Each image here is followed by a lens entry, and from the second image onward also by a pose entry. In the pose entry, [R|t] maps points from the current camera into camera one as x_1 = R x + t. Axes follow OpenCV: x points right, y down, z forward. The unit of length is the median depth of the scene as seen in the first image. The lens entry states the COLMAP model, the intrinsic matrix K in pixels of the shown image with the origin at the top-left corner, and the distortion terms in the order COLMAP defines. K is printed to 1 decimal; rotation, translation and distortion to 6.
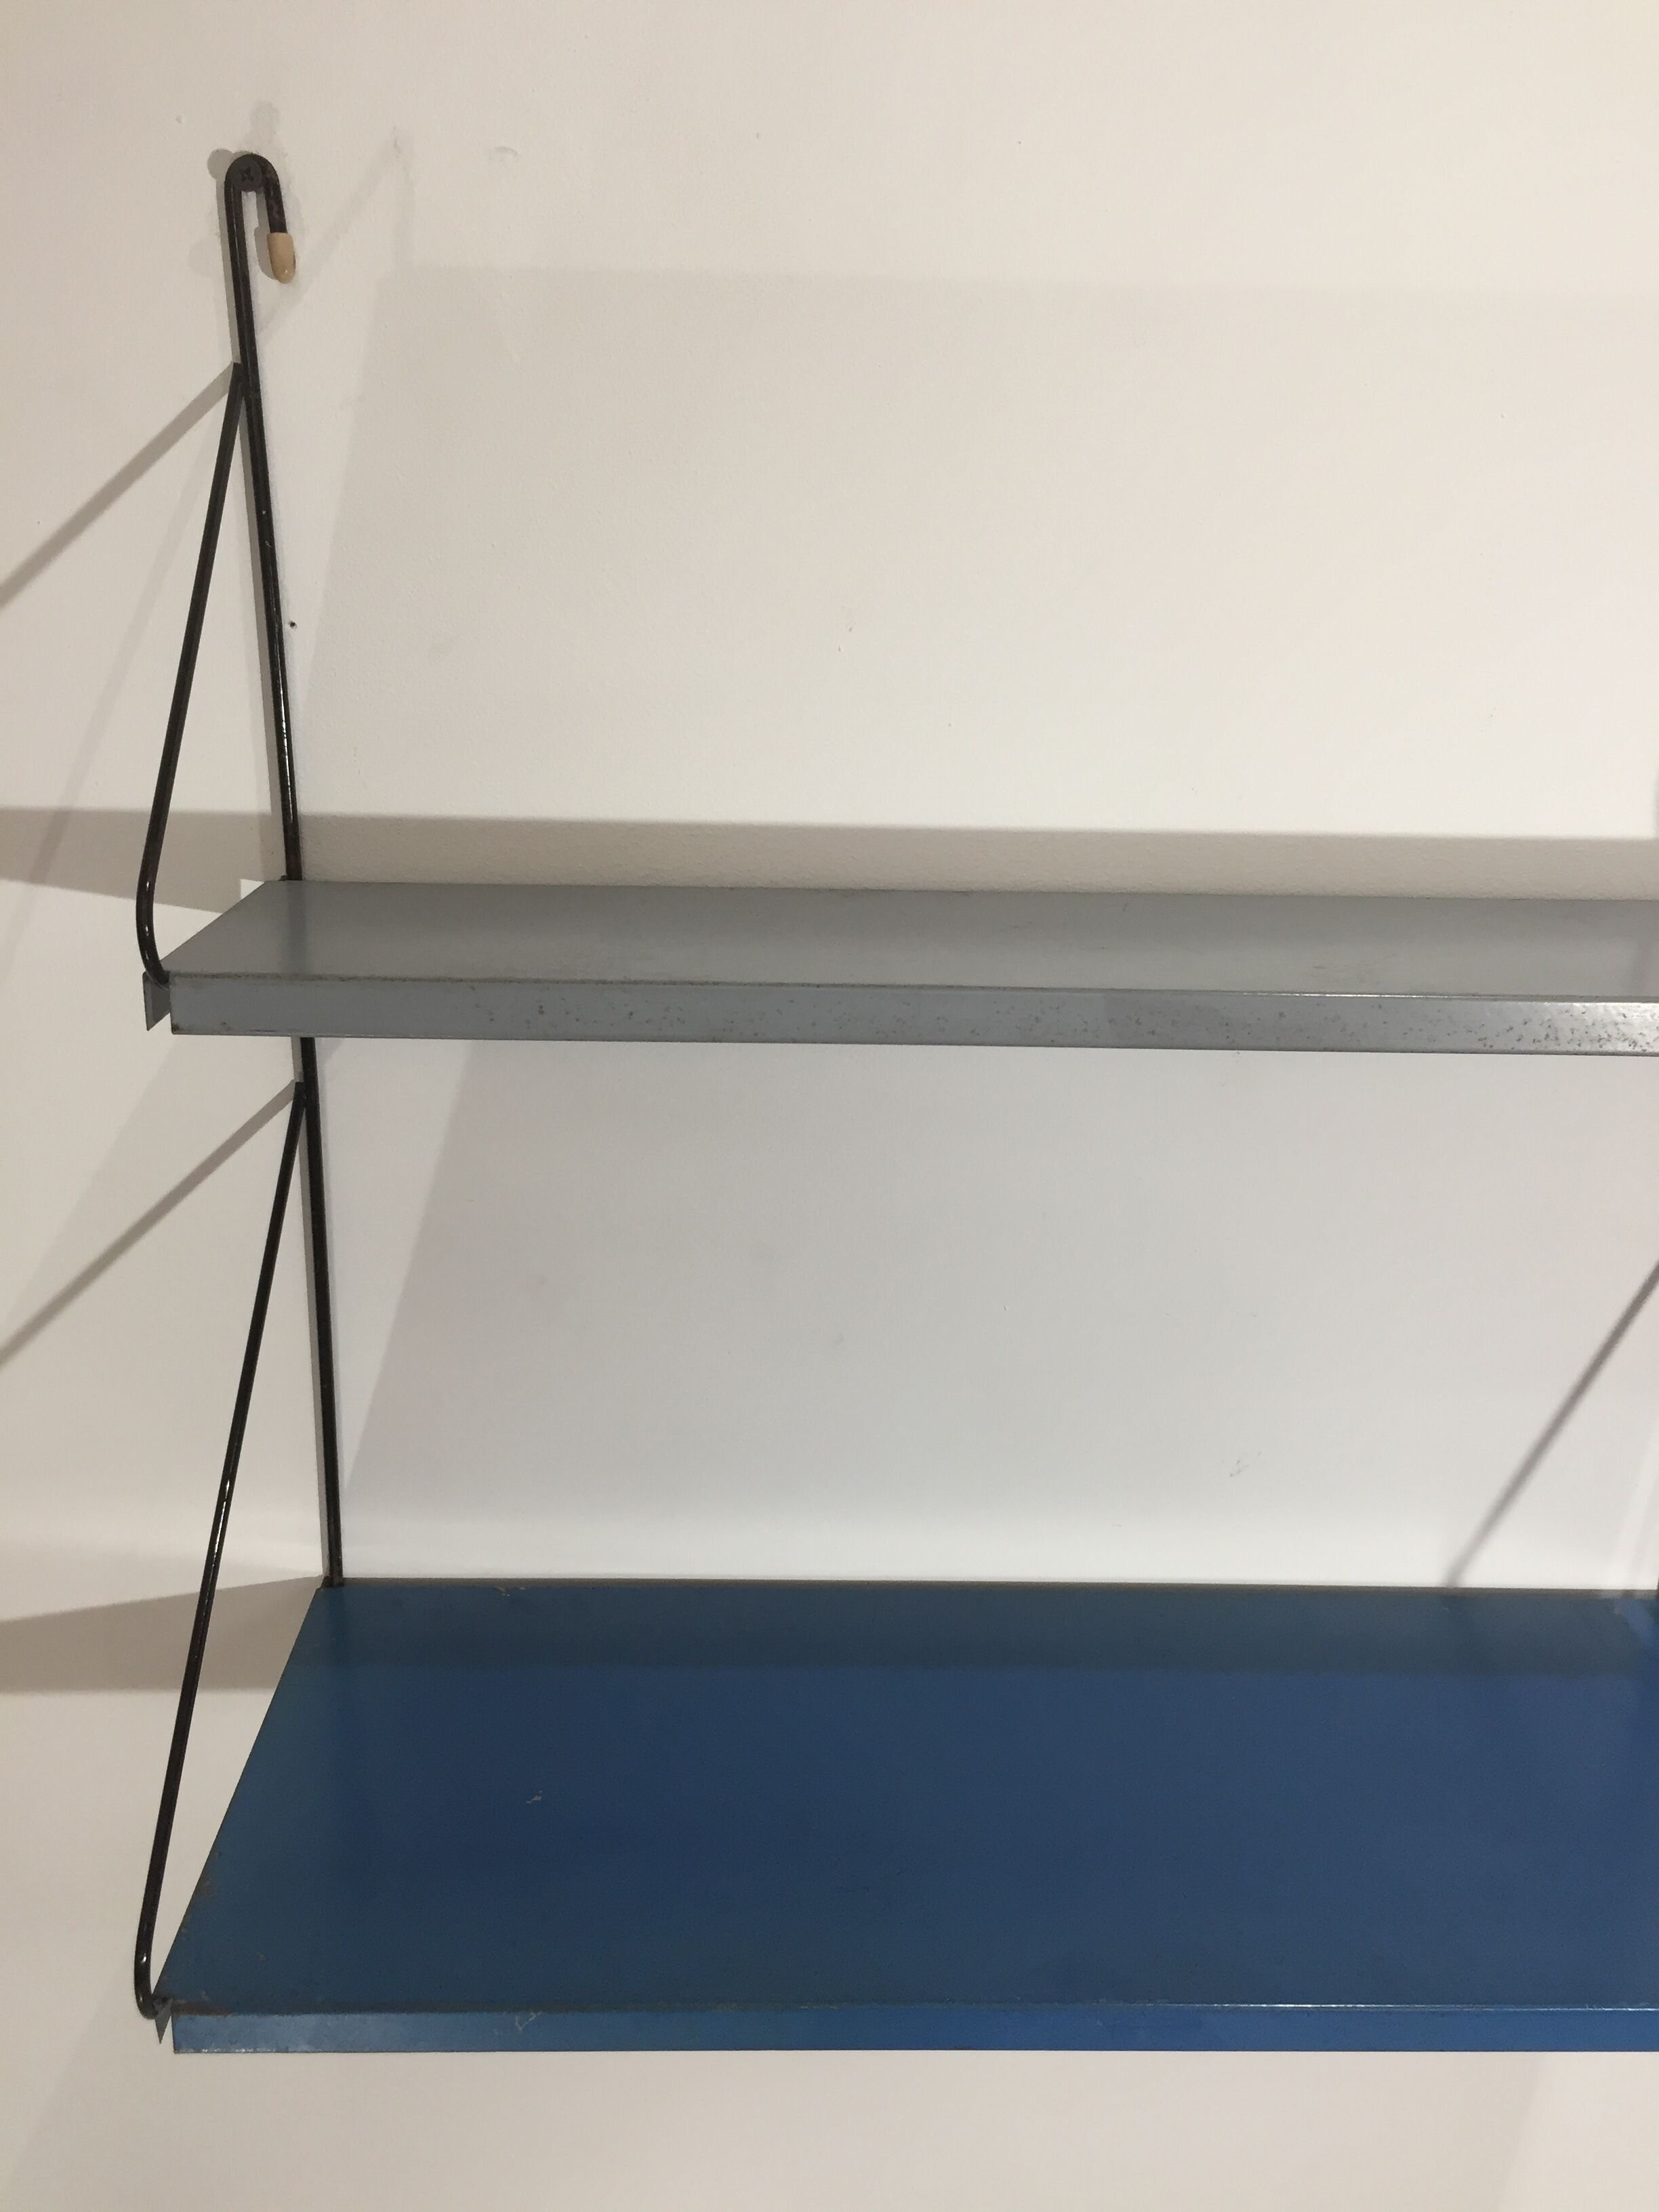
lens RADIAL K [[1909.9, 0, 829.5], [0, 1909.9, 1106.0], [0, 0, 1]] dist [-0.010164, -0.011232]
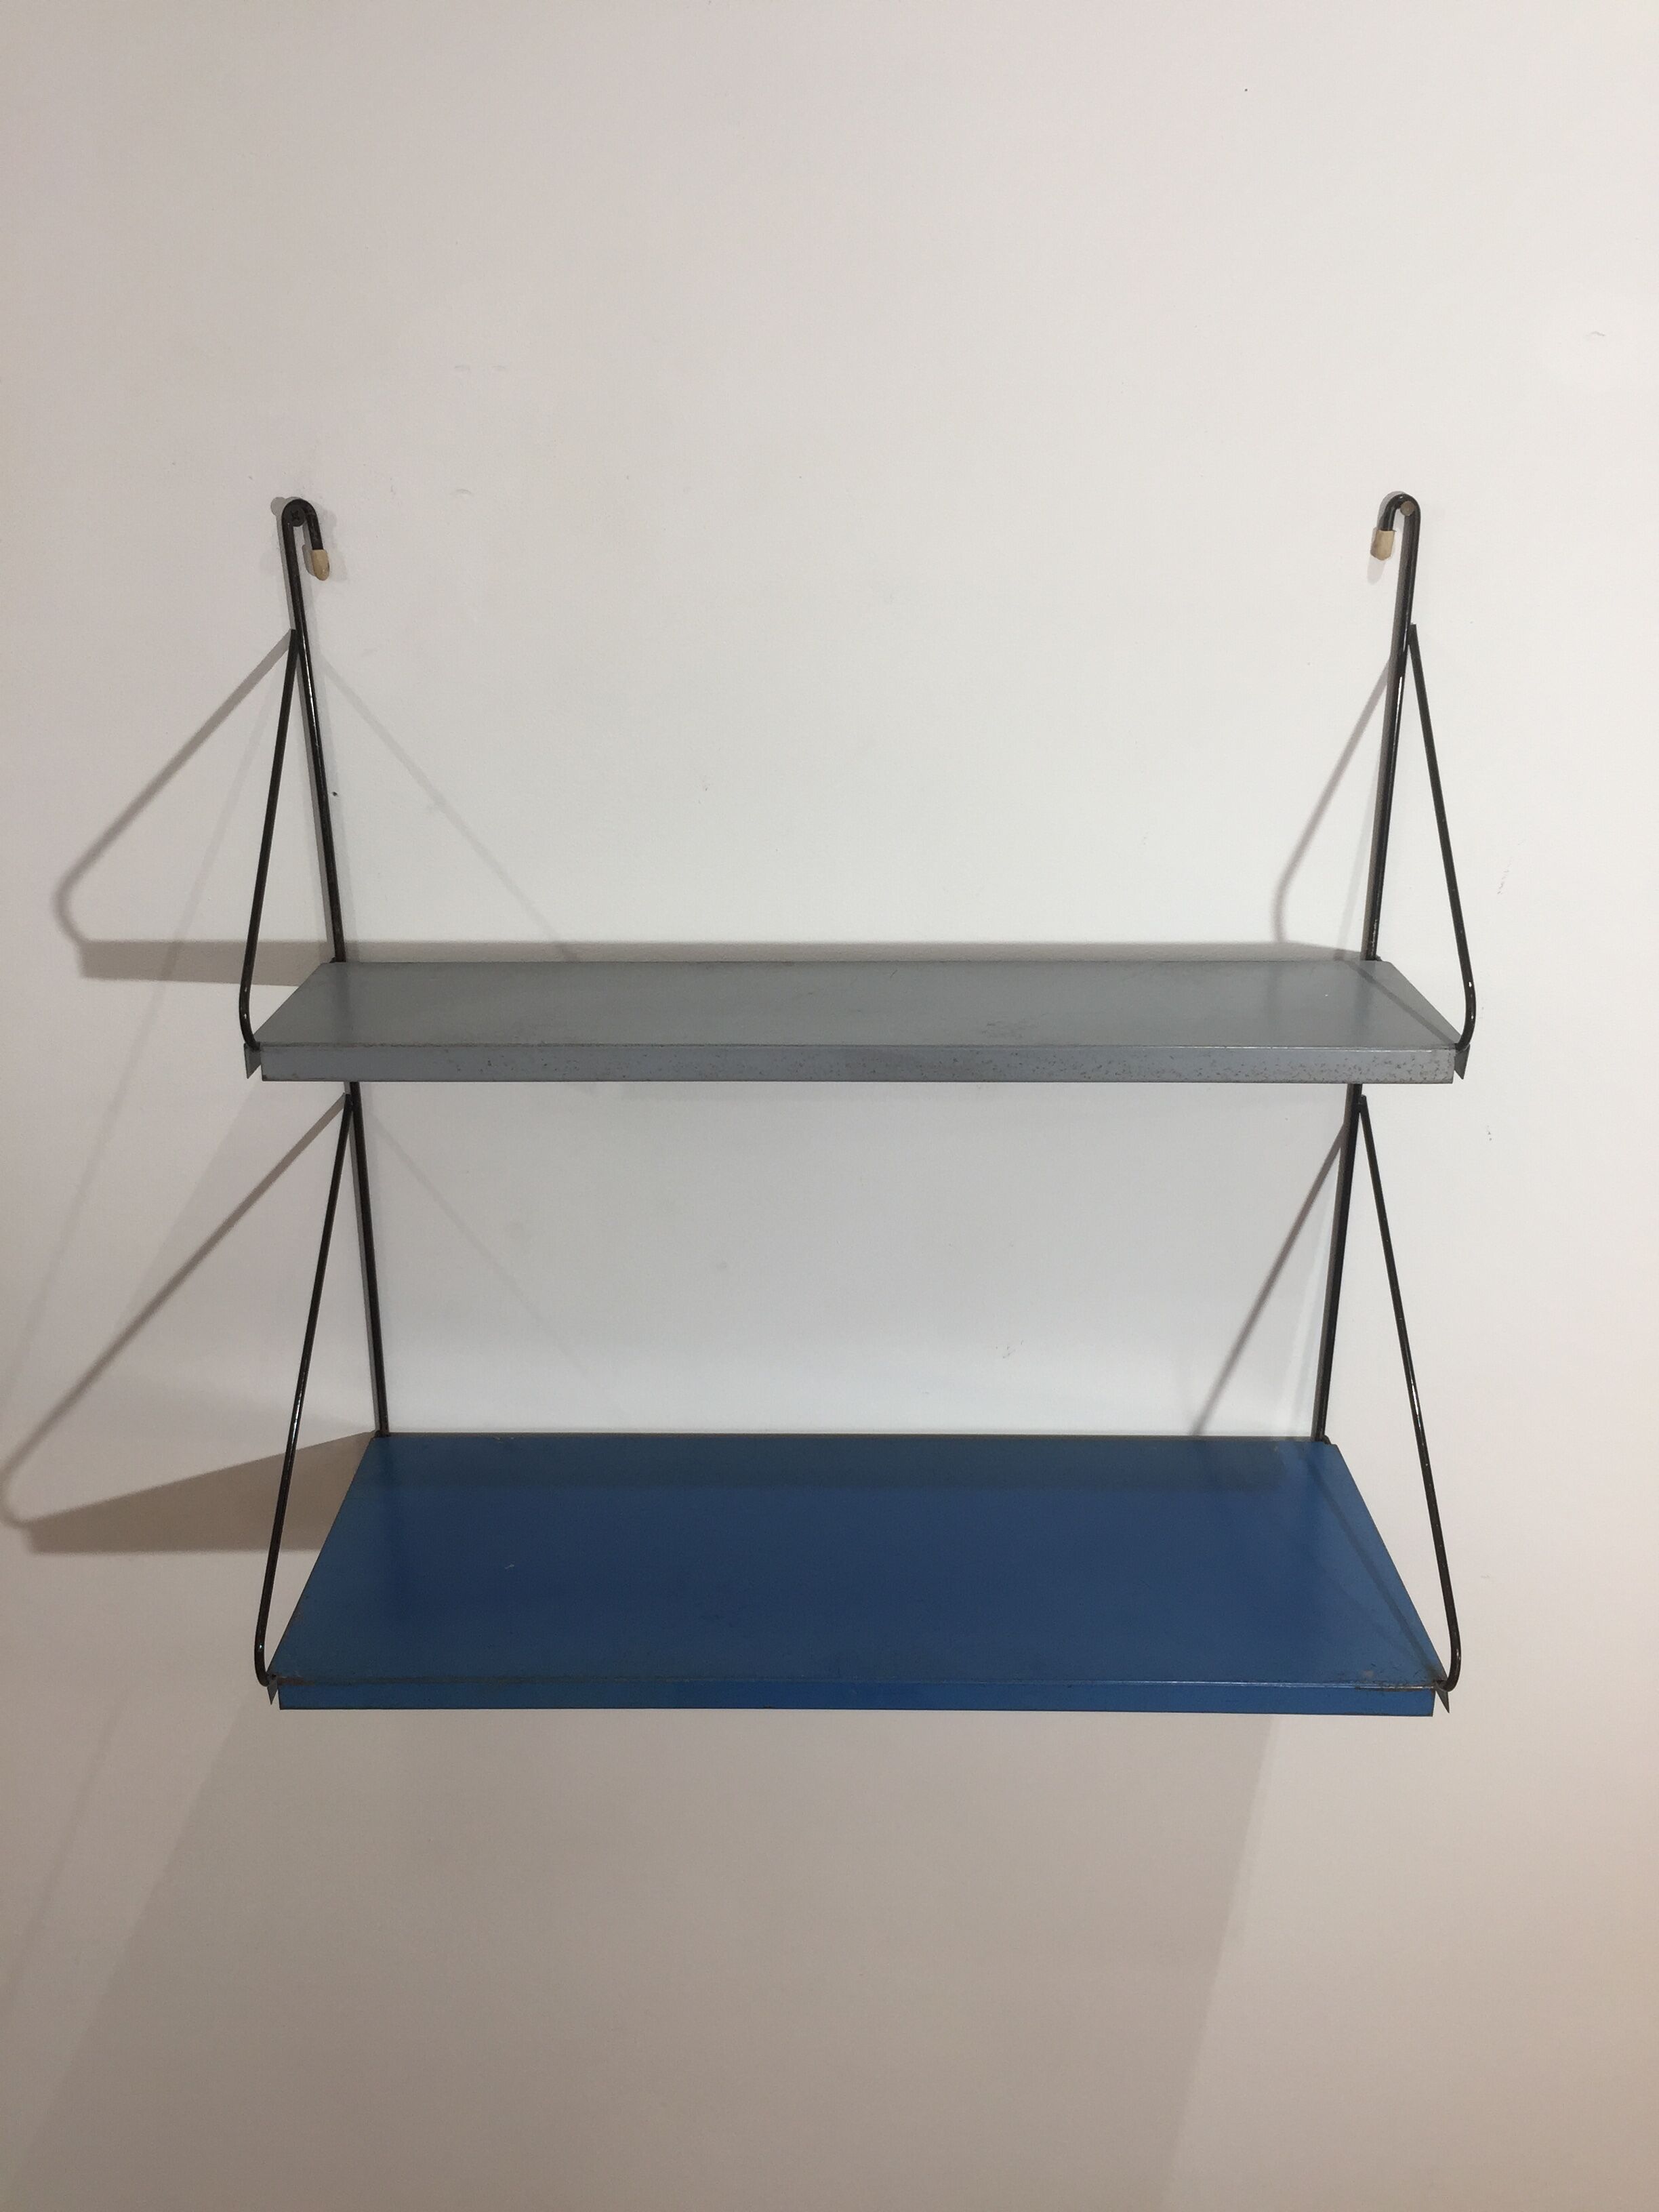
lens RADIAL K [[1881.6, 0, 829.5], [0, 1881.6, 1106.0], [0, 0, 1]] dist [-0.024774, -0.000996]
pose [[0.999152, -0.011737, -0.039475, 0.181924], [0.013349, 0.999077, 0.040839, -0.069844], [0.038959, -0.041331, 0.998386, -0.524517]]
